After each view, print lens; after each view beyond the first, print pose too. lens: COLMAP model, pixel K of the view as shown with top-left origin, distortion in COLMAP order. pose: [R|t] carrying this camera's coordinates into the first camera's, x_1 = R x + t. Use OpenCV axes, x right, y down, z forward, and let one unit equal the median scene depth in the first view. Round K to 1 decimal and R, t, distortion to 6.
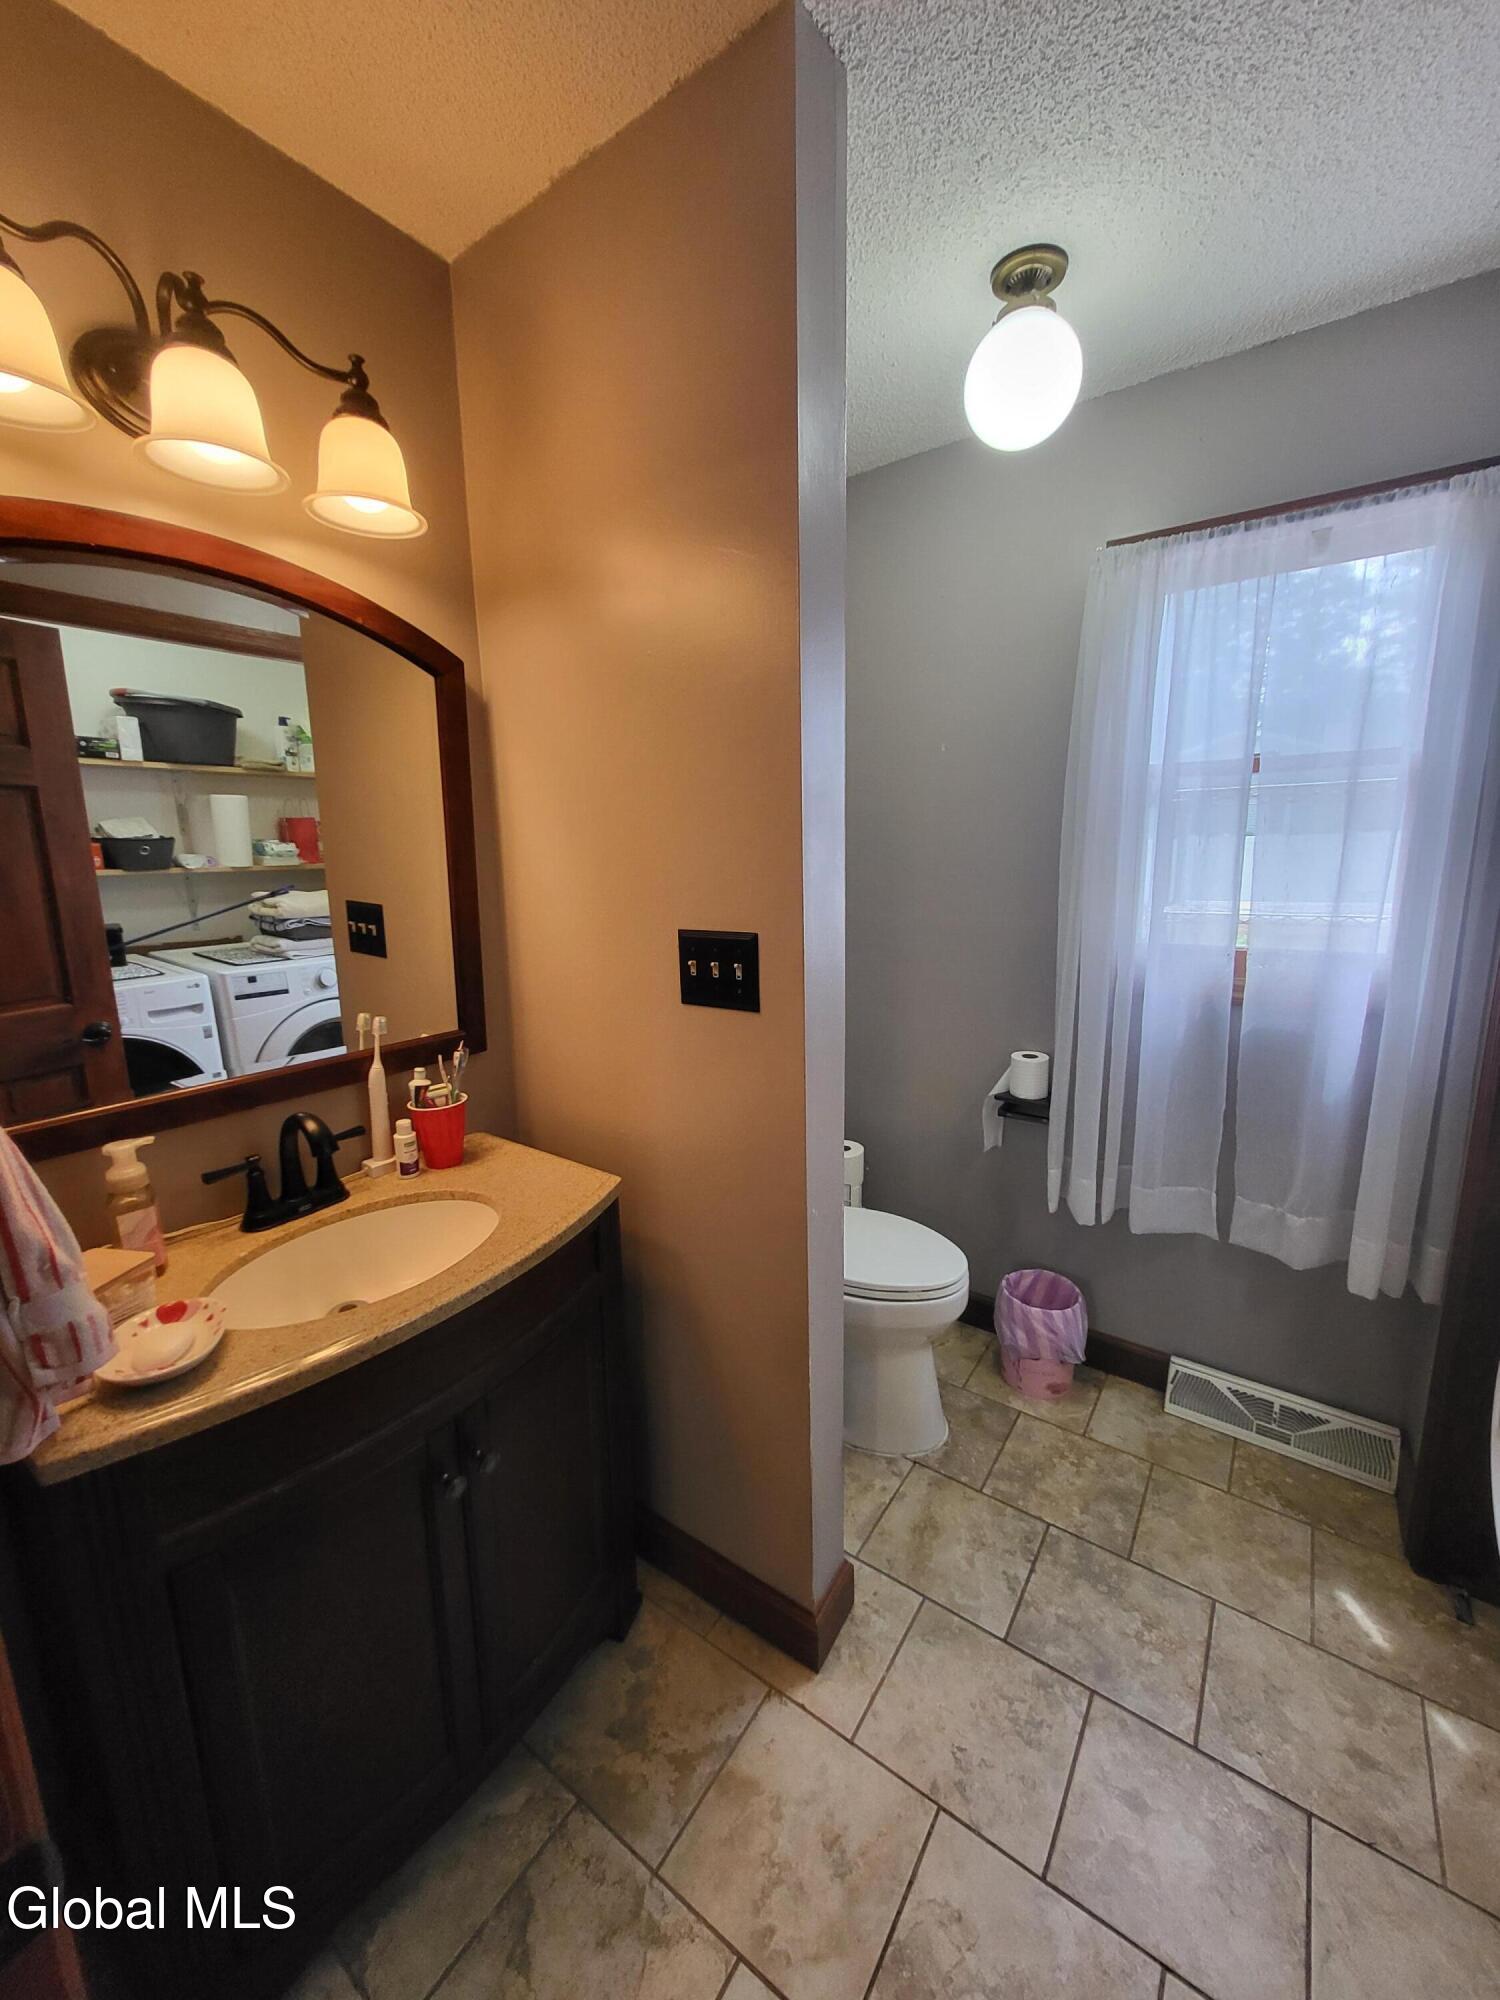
lens RADIAL K [[785.8, 0, 746.9], [0, 785.8, 979.2], [0, 0, 1]] dist [-0.014248, 0.000001]
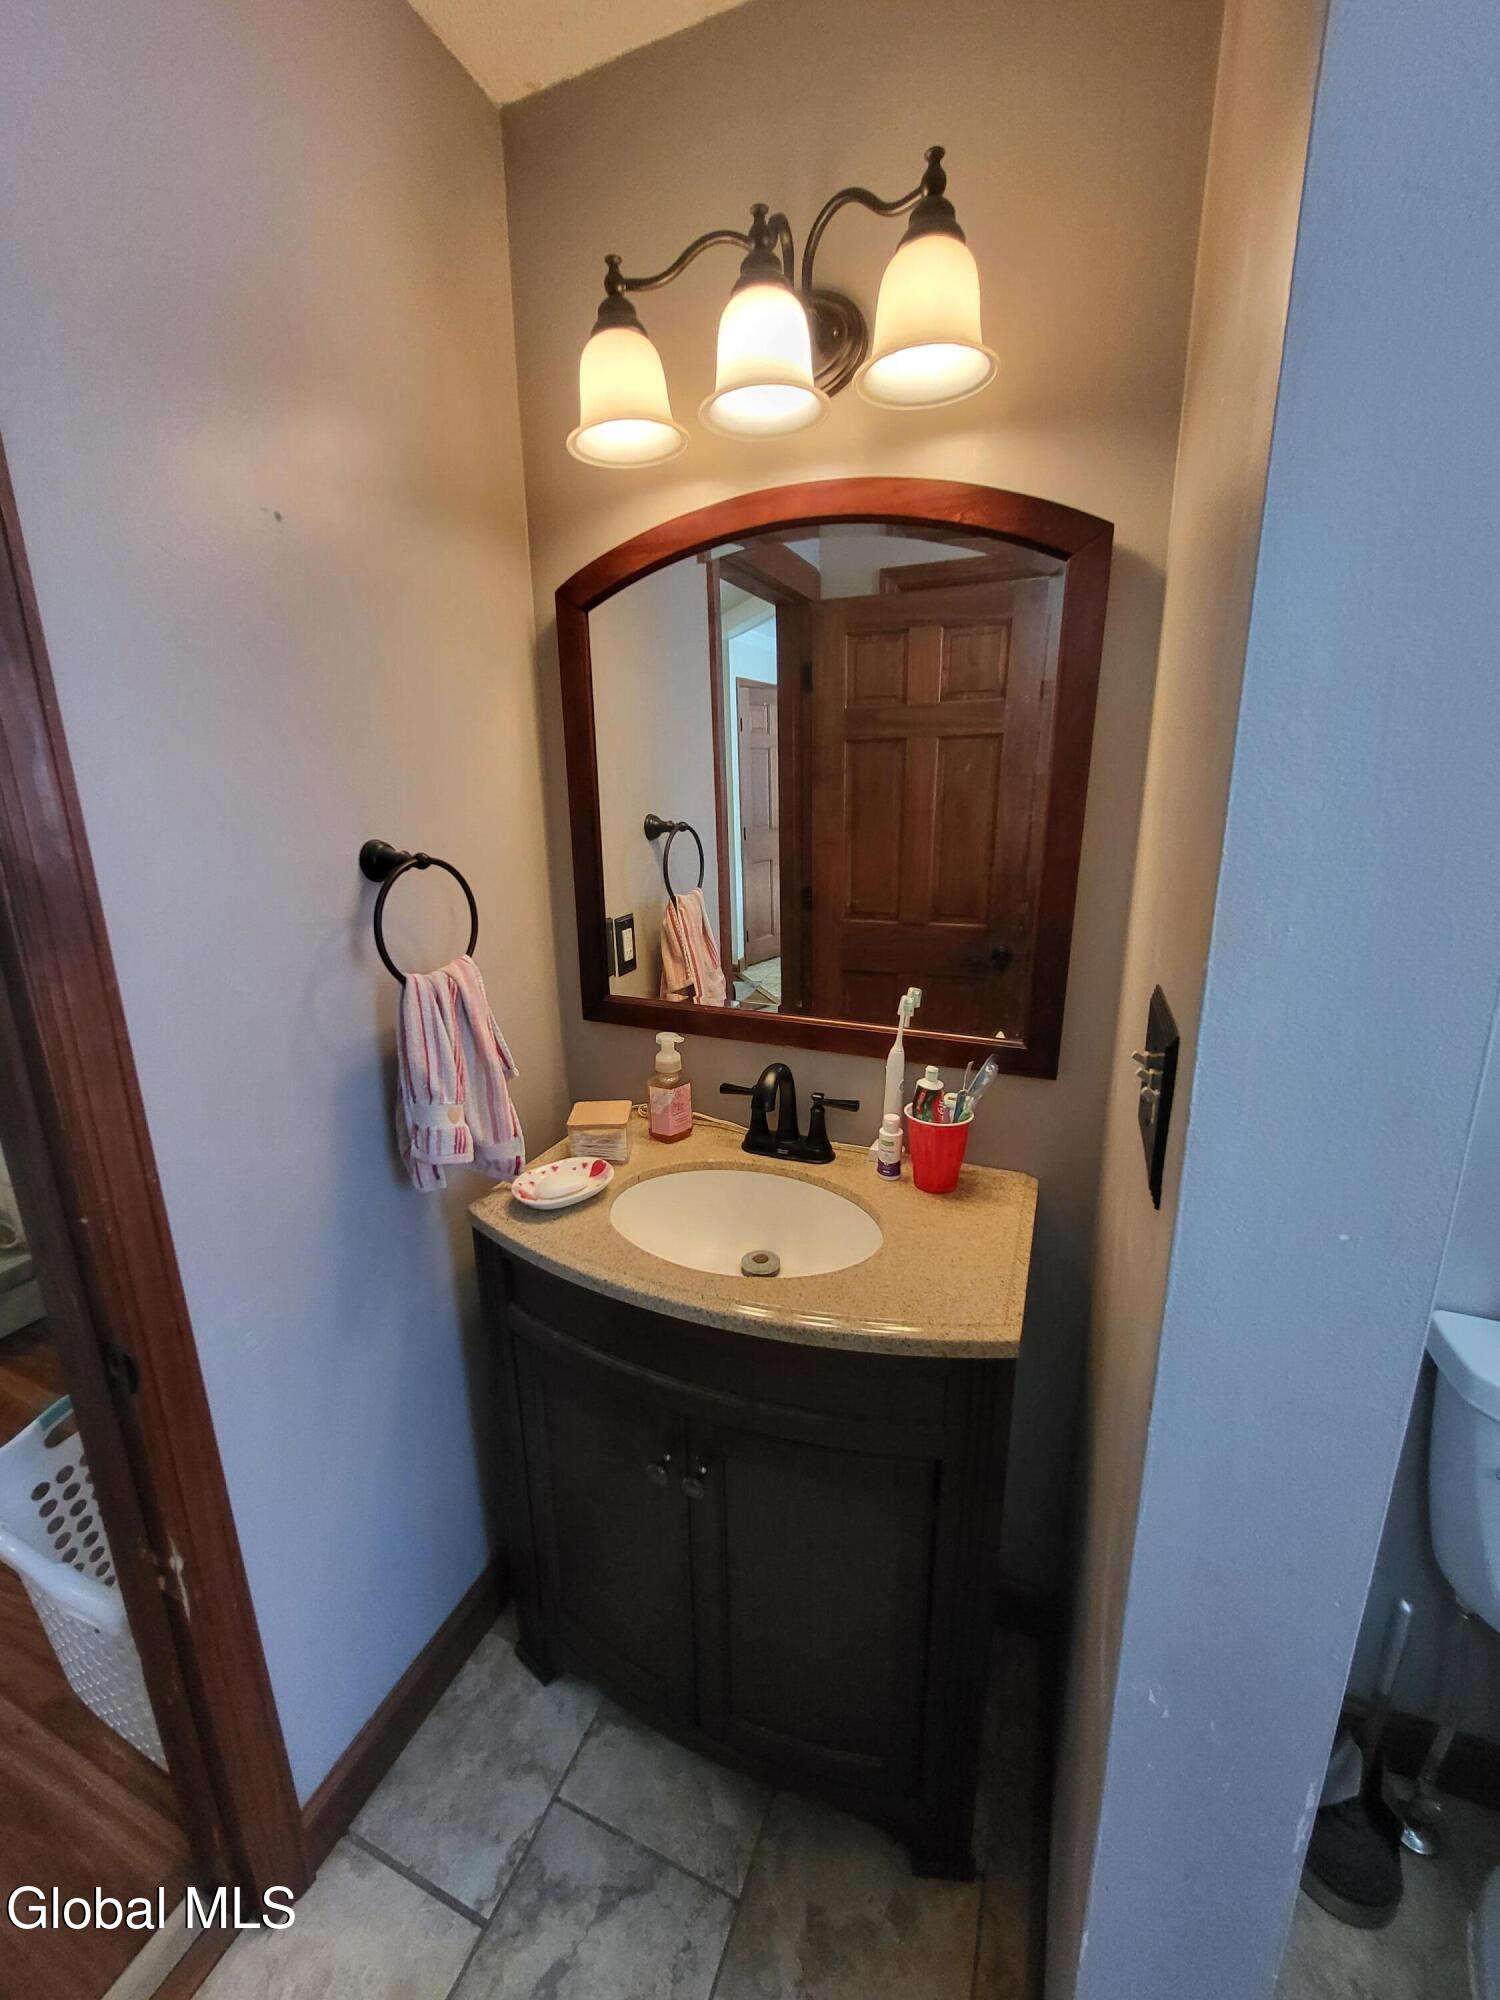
lens RADIAL K [[785.8, 0, 746.9], [0, 785.8, 979.2], [0, 0, 1]] dist [-0.014248, 0.000001]
pose [[0.209269, 0.237669, -0.948536, 0.371424], [-0.148099, 0.966527, 0.209502, -0.145187], [0.966578, 0.096635, 0.237463, 0.698605]]
